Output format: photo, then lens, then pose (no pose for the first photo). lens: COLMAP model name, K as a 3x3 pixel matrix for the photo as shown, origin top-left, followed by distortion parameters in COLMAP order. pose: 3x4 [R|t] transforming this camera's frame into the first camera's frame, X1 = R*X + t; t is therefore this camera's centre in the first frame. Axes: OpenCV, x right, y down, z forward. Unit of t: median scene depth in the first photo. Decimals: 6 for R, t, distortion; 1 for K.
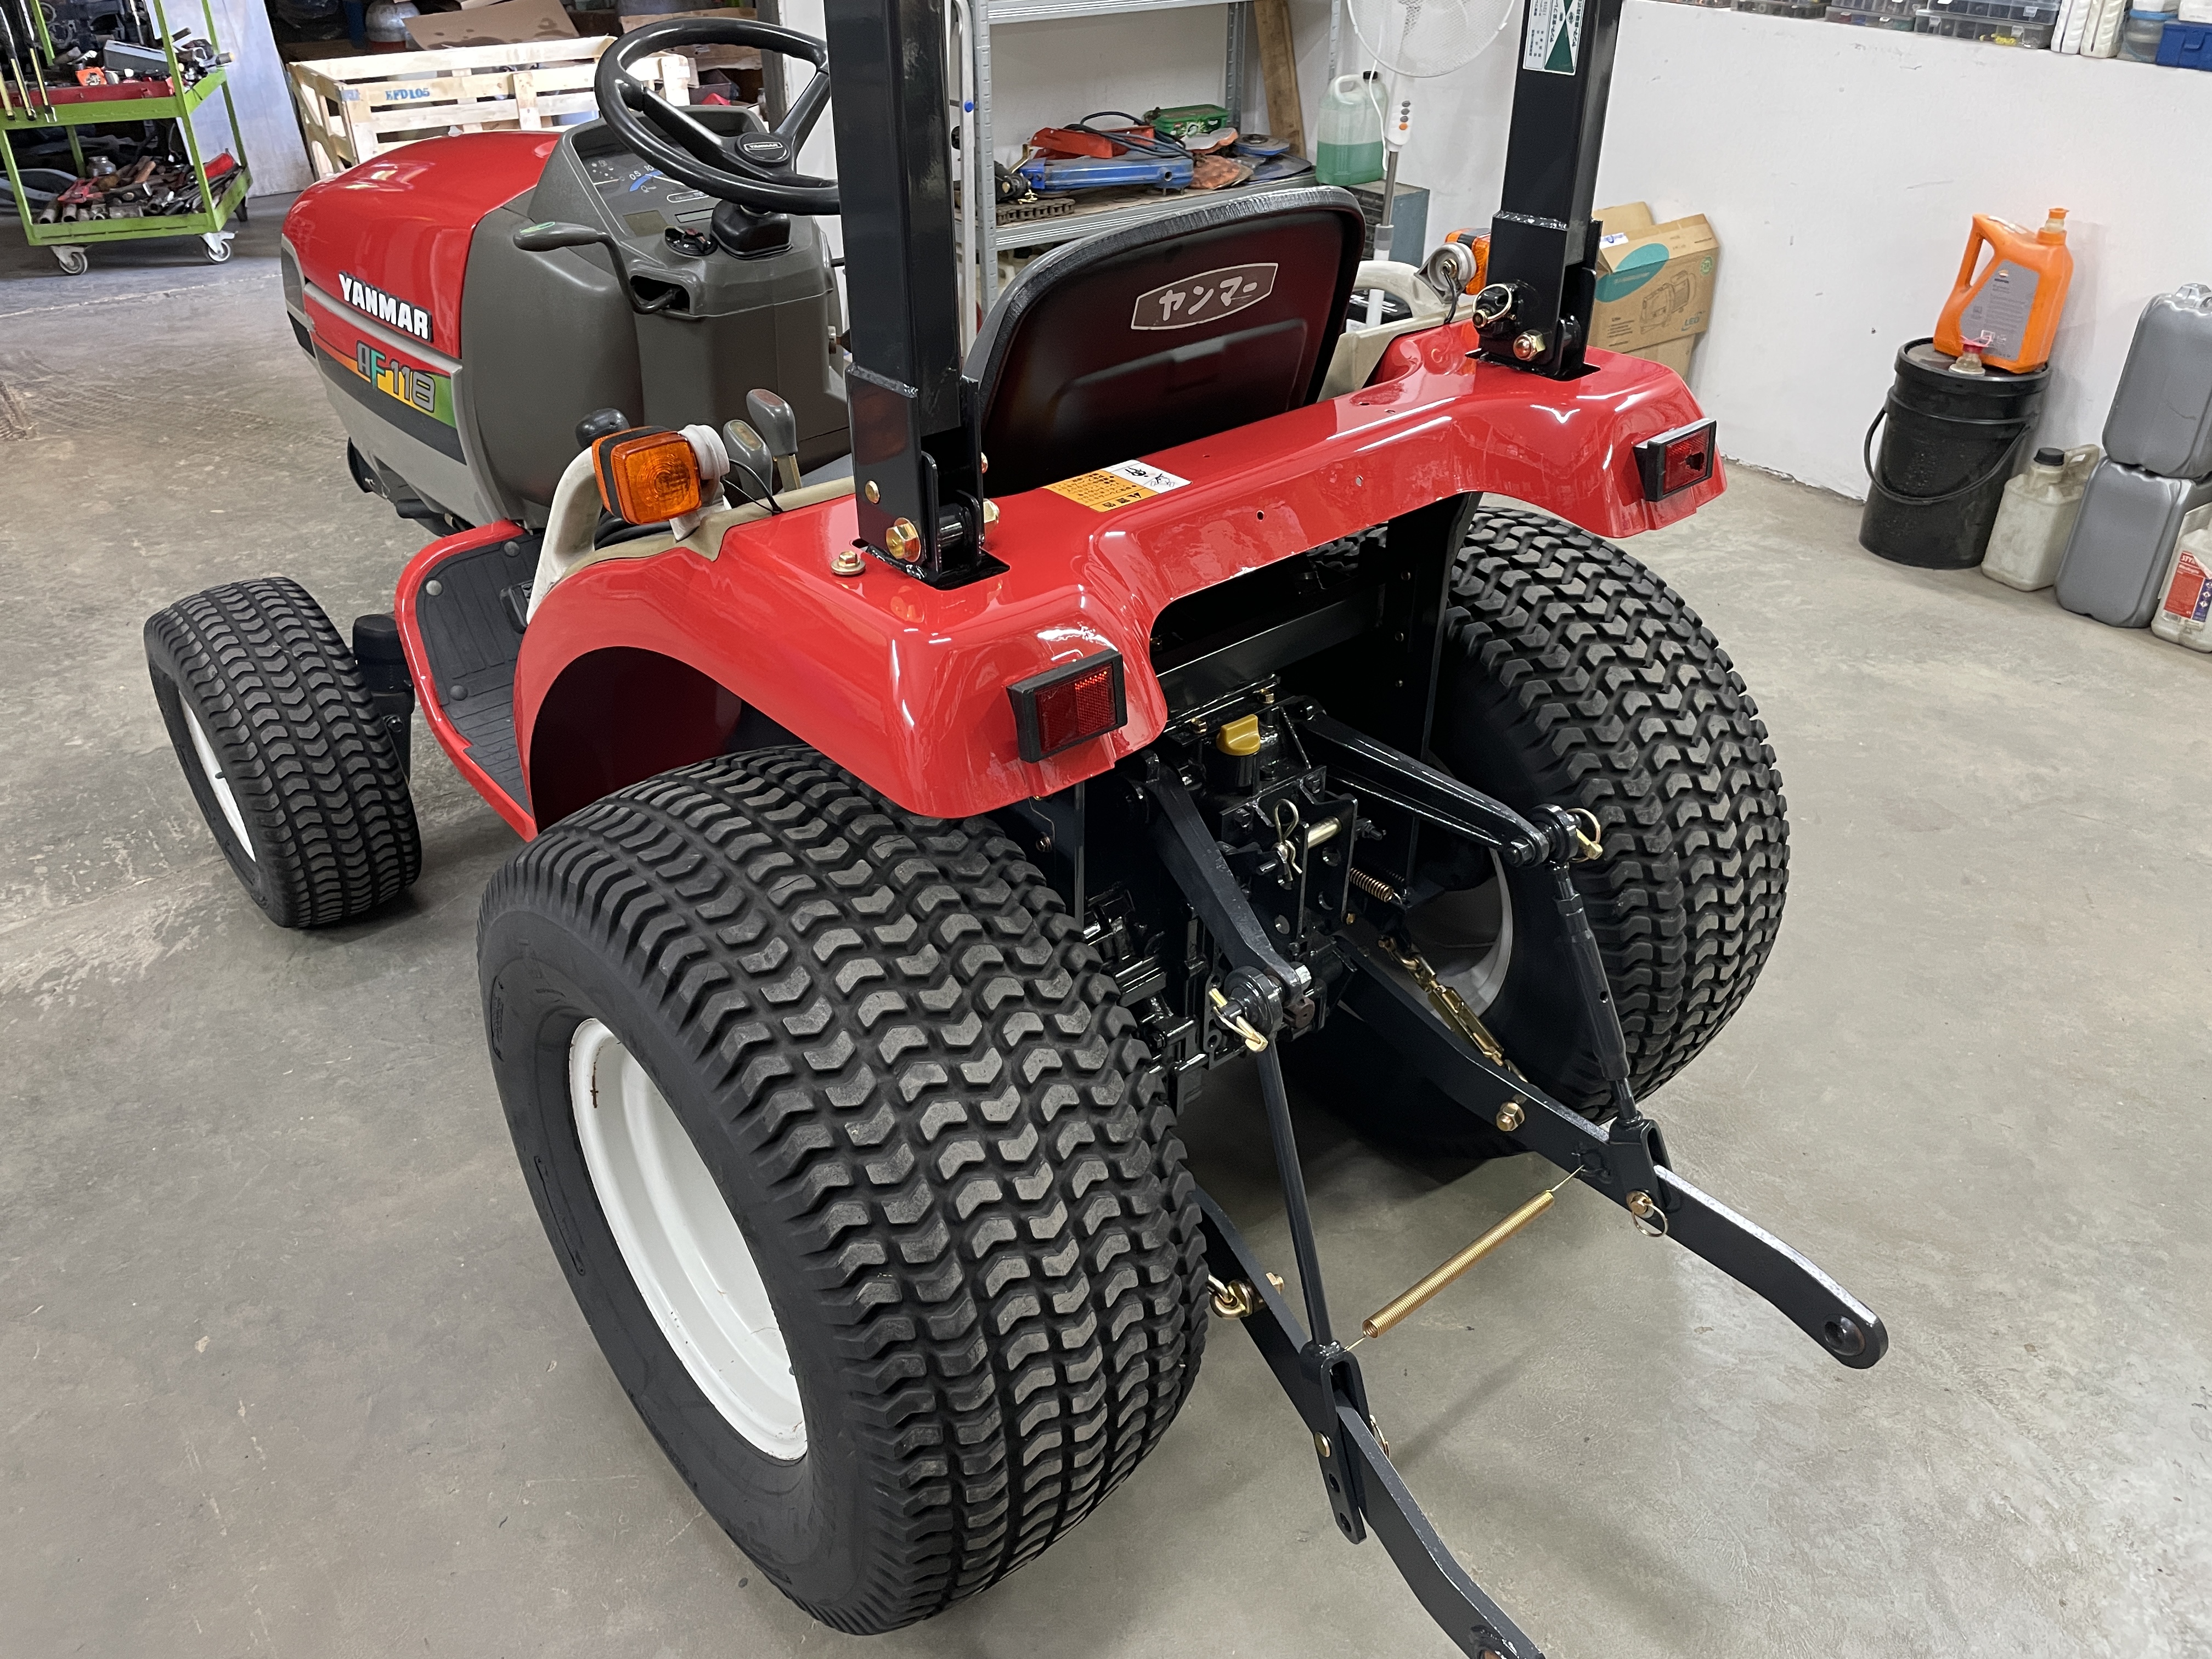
lens RADIAL K [[1686.1, 0, 1162.6], [0, 1686.1, 890.5], [0, 0, 1]] dist [0.077542, -0.111514]
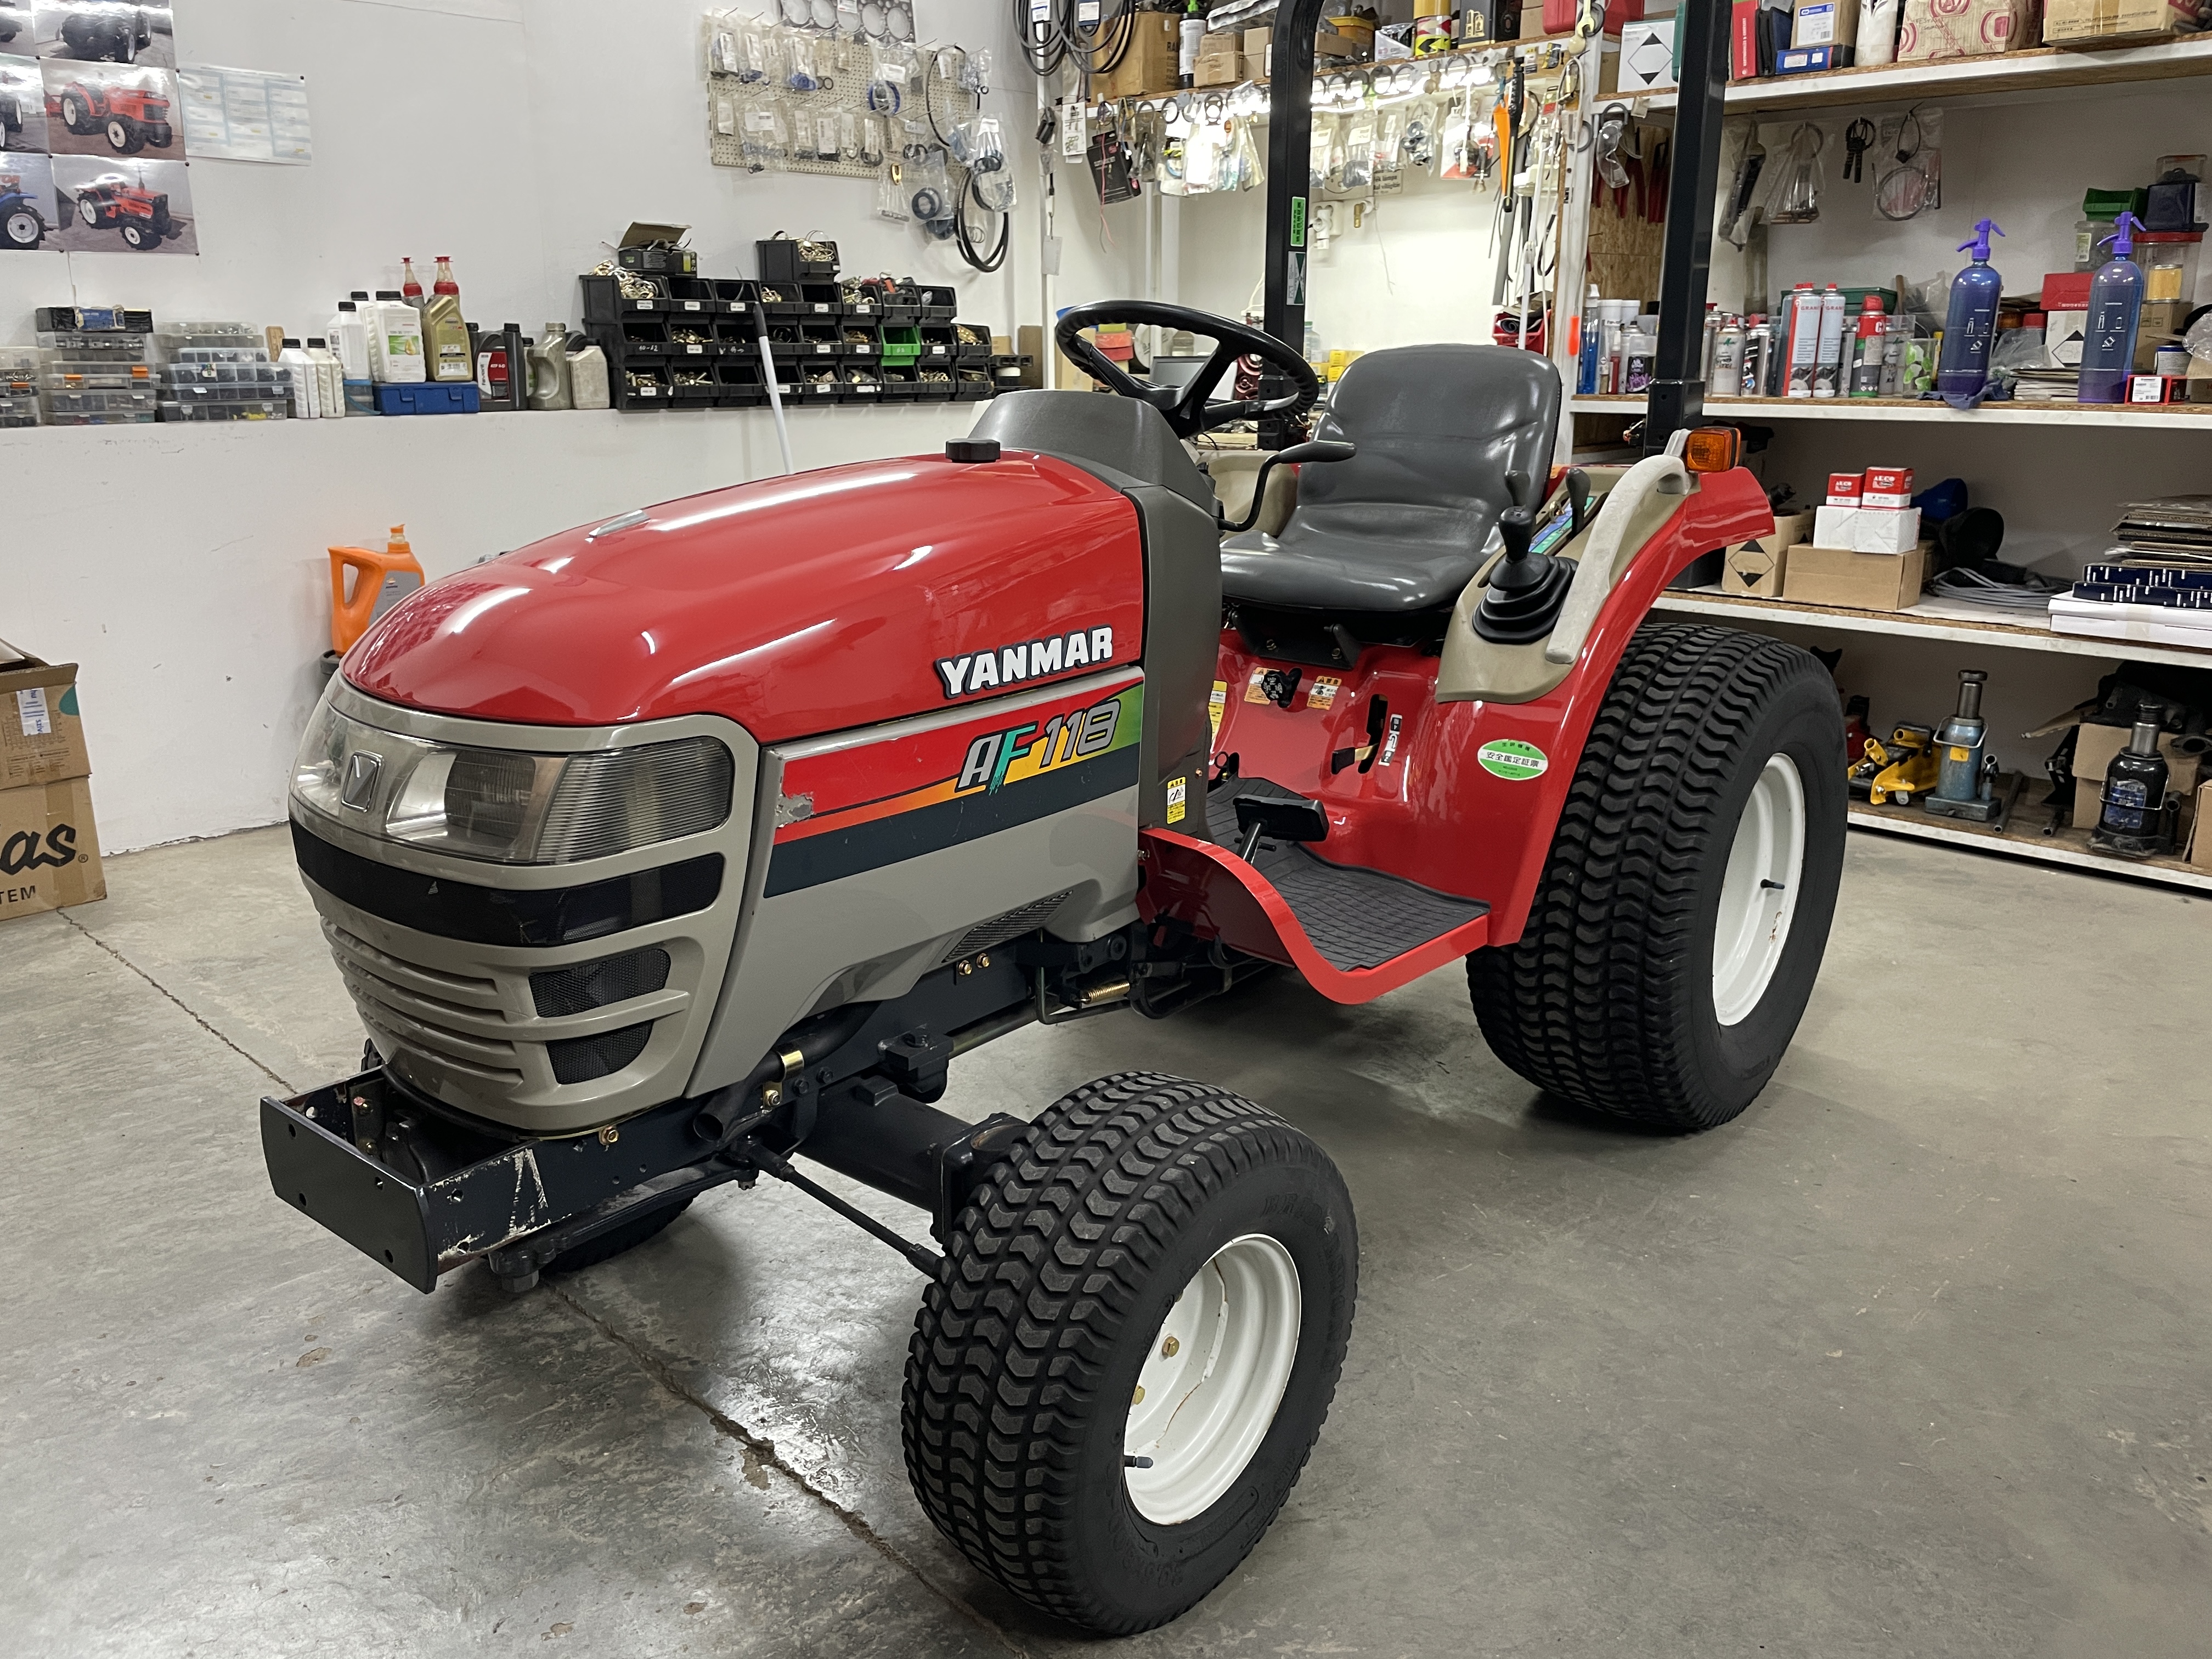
lens RADIAL K [[1686.1, 0, 1097.8], [0, 1686.1, 832.3], [0, 0, 1]] dist [0.077542, -0.111514]
pose [[-0.152912, -0.280861, 0.947489, -0.808794], [0.547653, 0.773996, 0.317816, -0.338859], [-0.822614, 0.567493, 0.035461, 0.654869]]
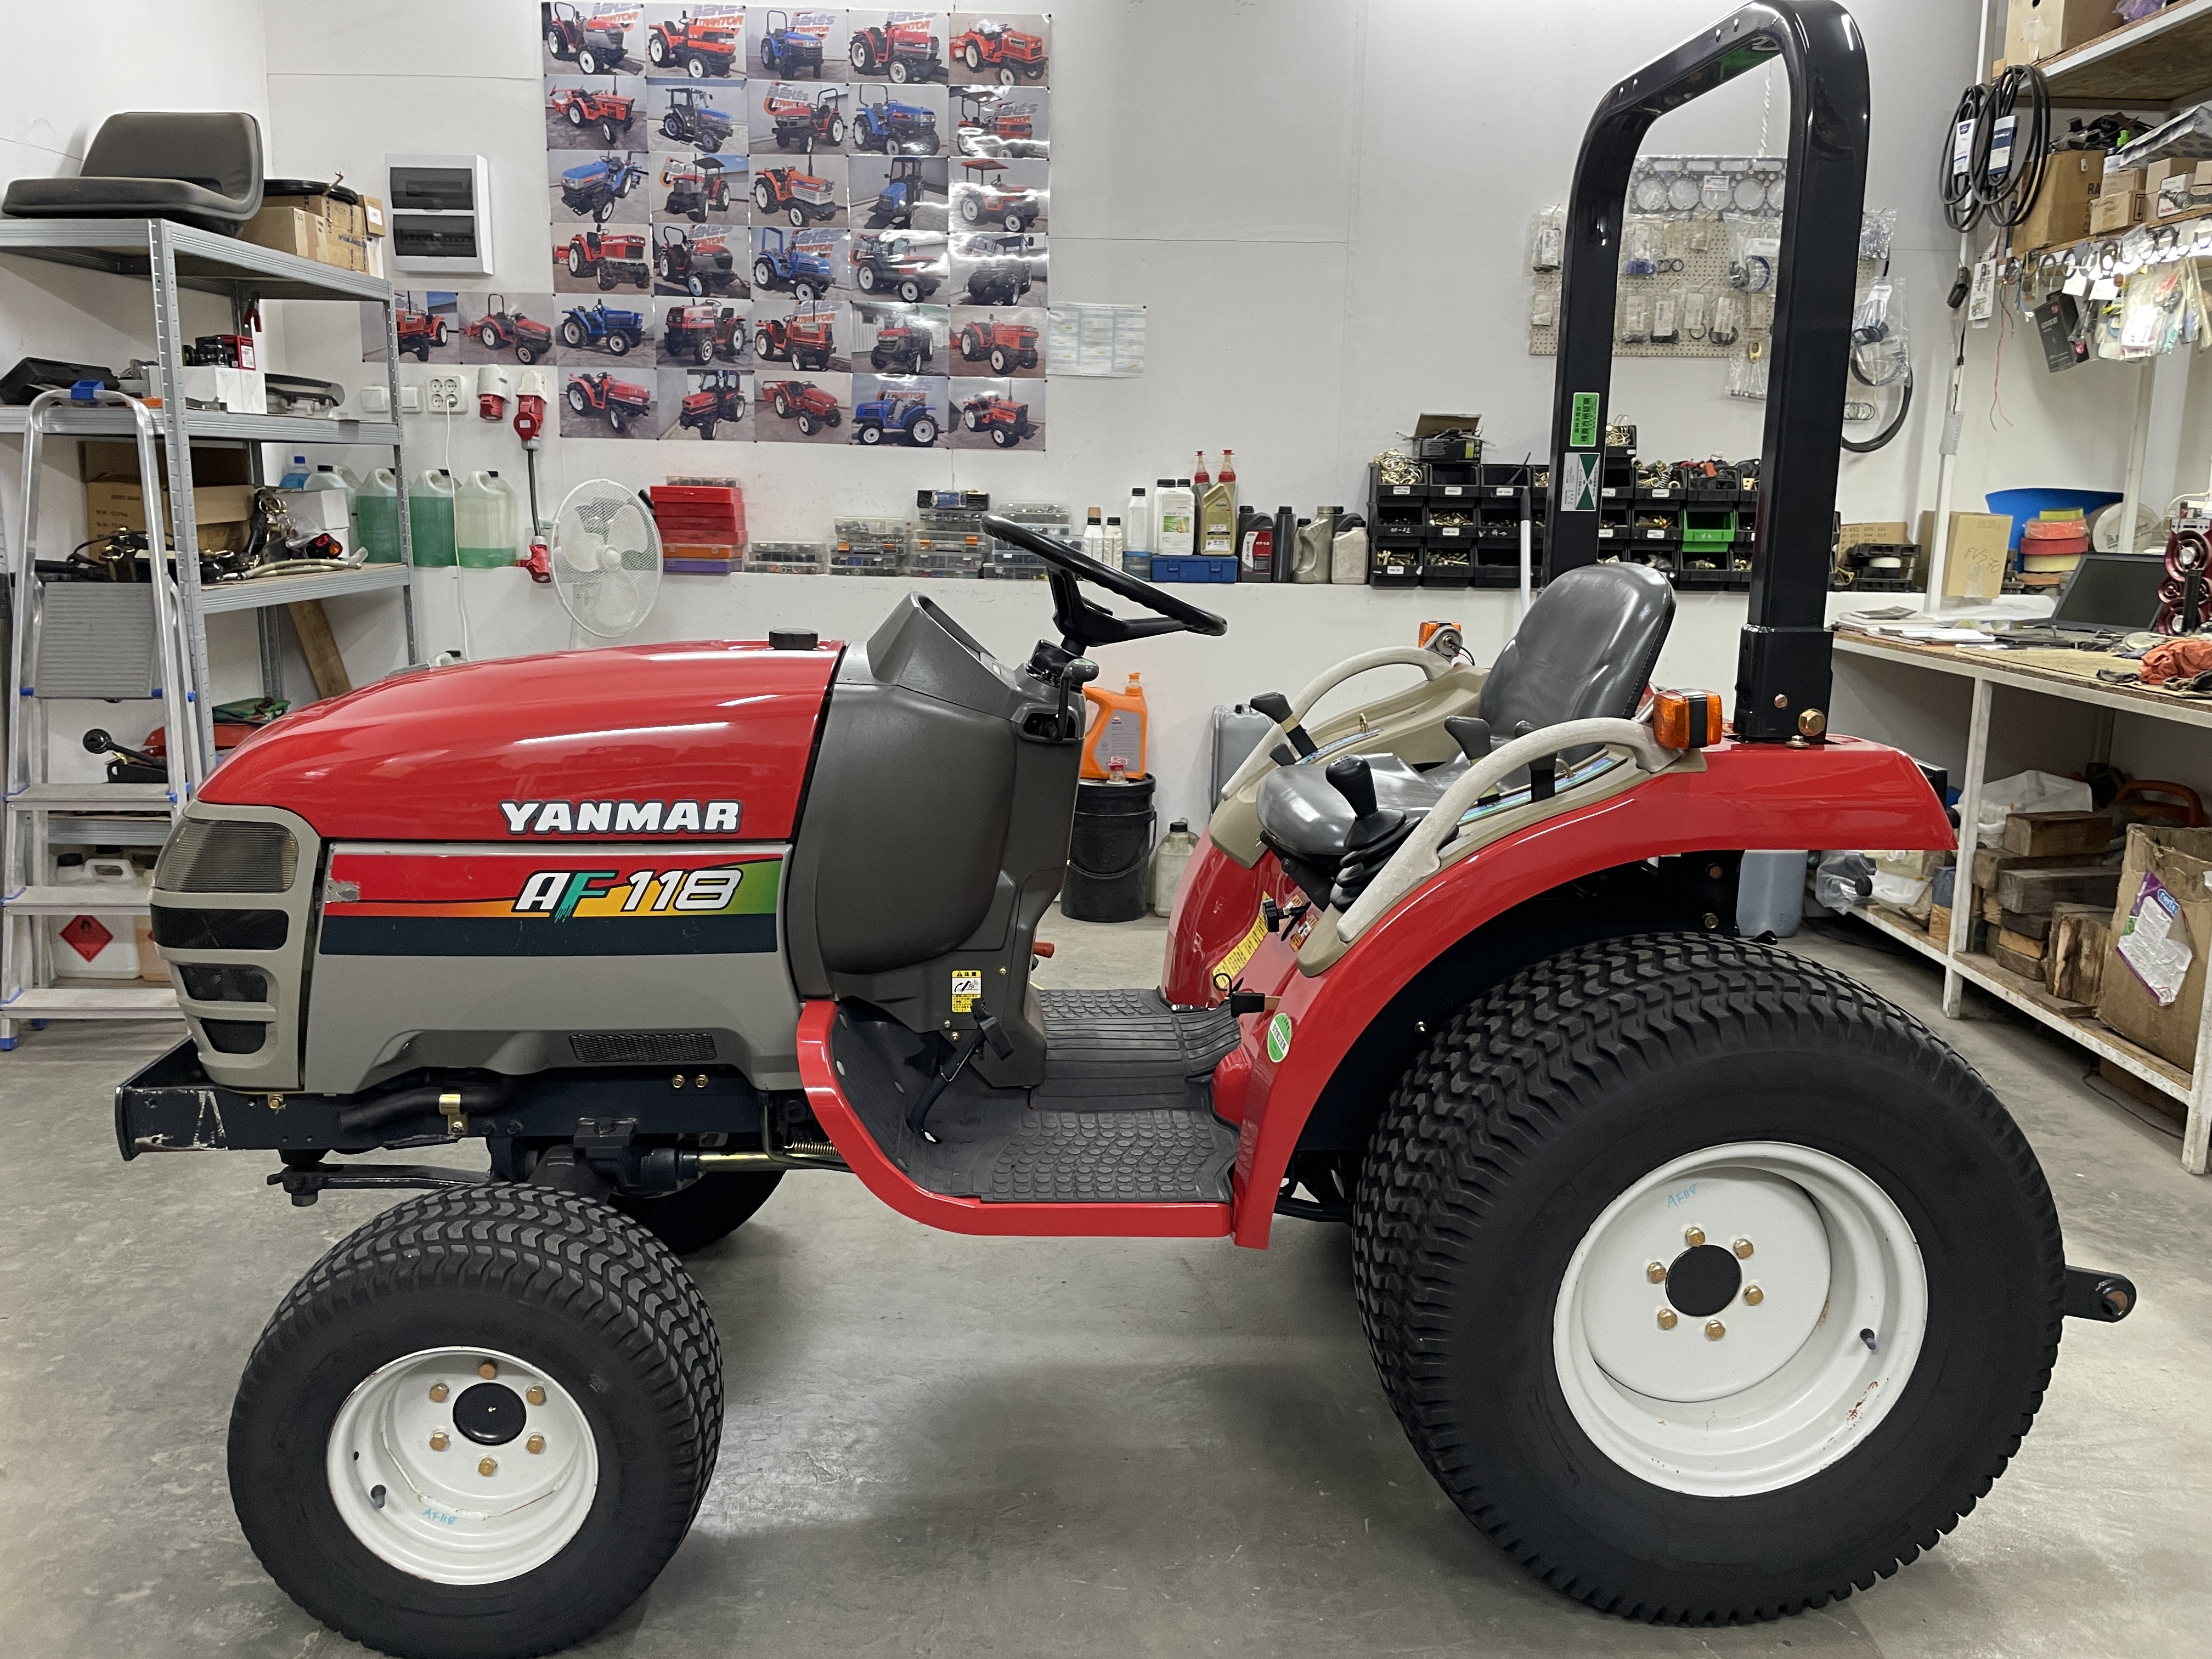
lens RADIAL K [[1686.1, 0, 1108.3], [0, 1686.1, 845.1], [0, 0, 1]] dist [0.077542, -0.111514]
pose [[0.602351, -0.159695, 0.782094, -0.667454], [0.430595, 0.890009, -0.149905, -0.054206], [-0.672132, 0.427061, 0.604862, 0.187005]]
